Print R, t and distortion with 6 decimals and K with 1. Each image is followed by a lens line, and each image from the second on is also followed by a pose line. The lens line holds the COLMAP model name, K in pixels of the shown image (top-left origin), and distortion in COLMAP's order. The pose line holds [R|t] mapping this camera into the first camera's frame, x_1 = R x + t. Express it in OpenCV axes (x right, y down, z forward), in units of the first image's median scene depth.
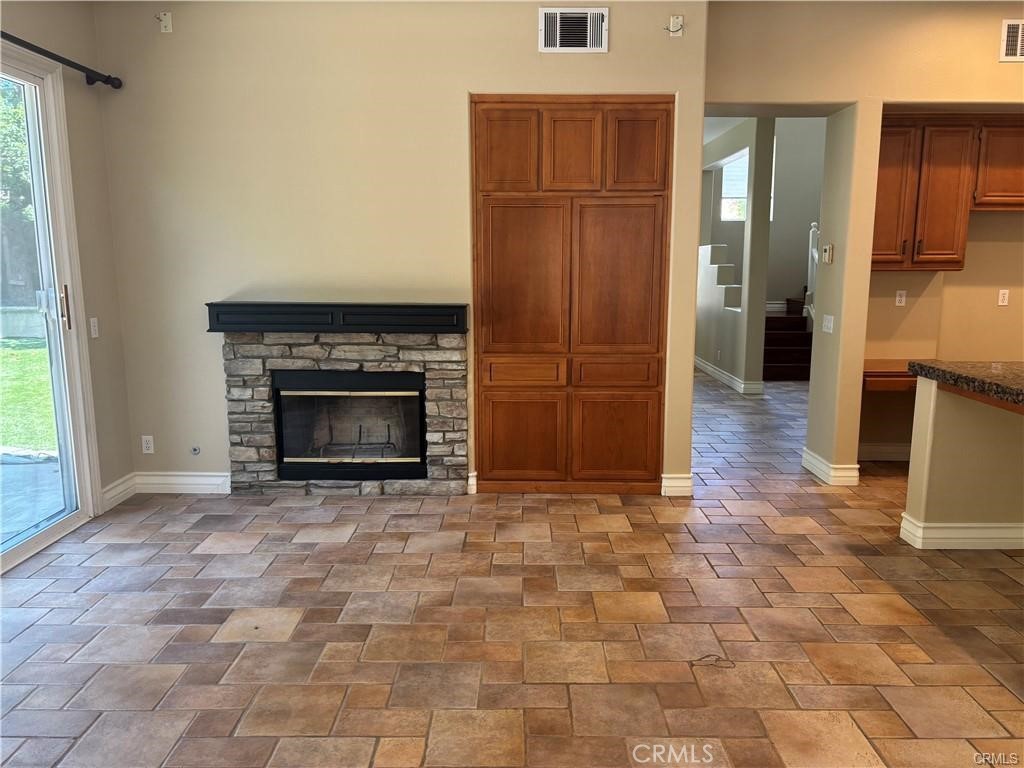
lens RADIAL K [[777.2, 0, 514.1], [0, 777.2, 386.3], [0, 0, 1]] dist [0.084705, -0.129294]
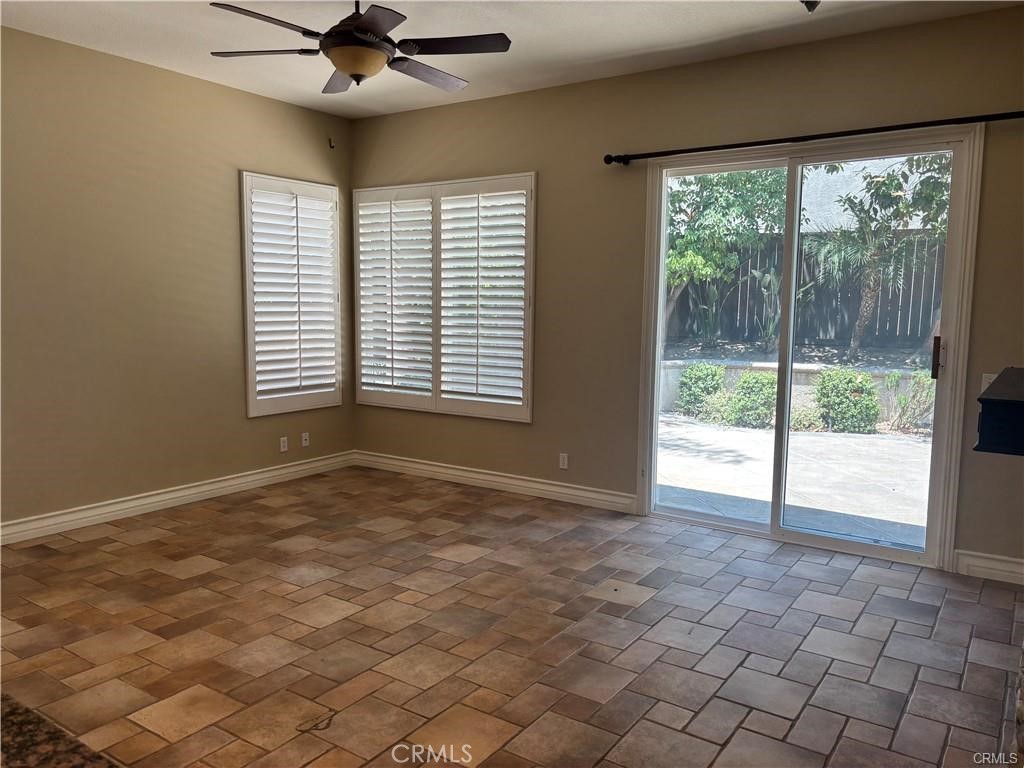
lens RADIAL K [[772.3, 0, 514.7], [0, 772.3, 380.9], [0, 0, 1]] dist [0.092557, -0.113418]
pose [[-0.559259, 0.077319, -0.825379, 0.532873], [-0.143938, 0.971461, 0.188533, -0.164079], [0.816401, 0.224242, -0.532169, 0.978447]]
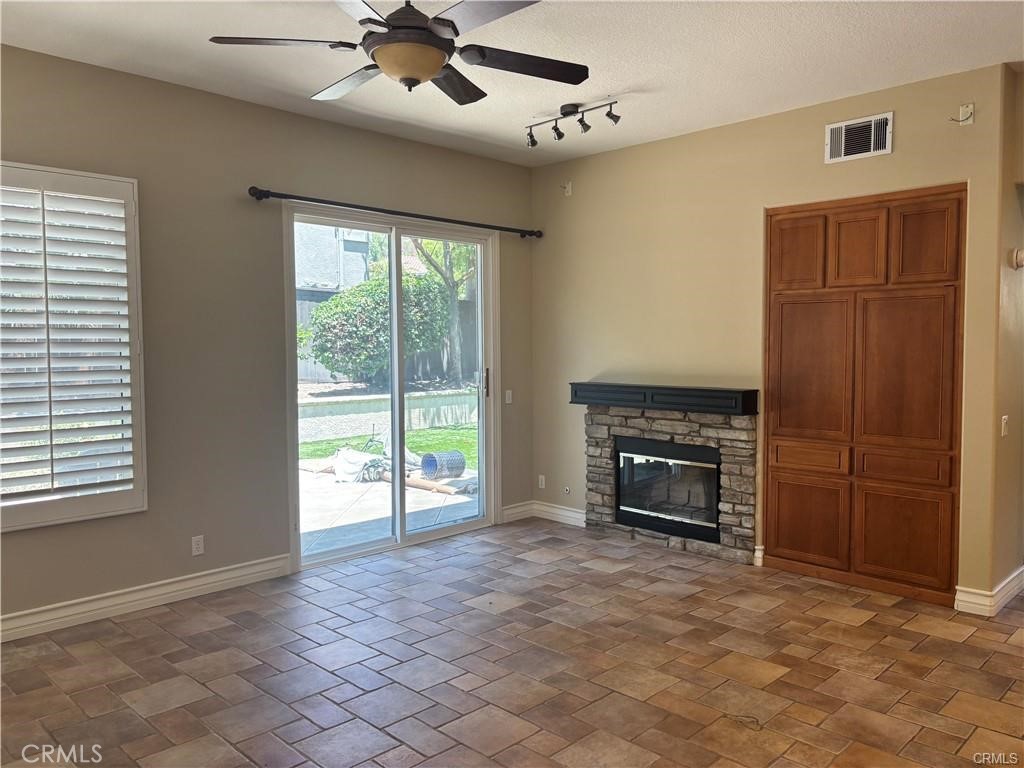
lens RADIAL K [[772.3, 0, 514.7], [0, 772.3, 380.9], [0, 0, 1]] dist [0.092557, -0.113418]
pose [[0.714180, 0.029774, -0.699328, 0.468342], [-0.108527, 0.991723, -0.068608, -0.004923], [0.691497, 0.124895, 0.711501, -0.033624]]
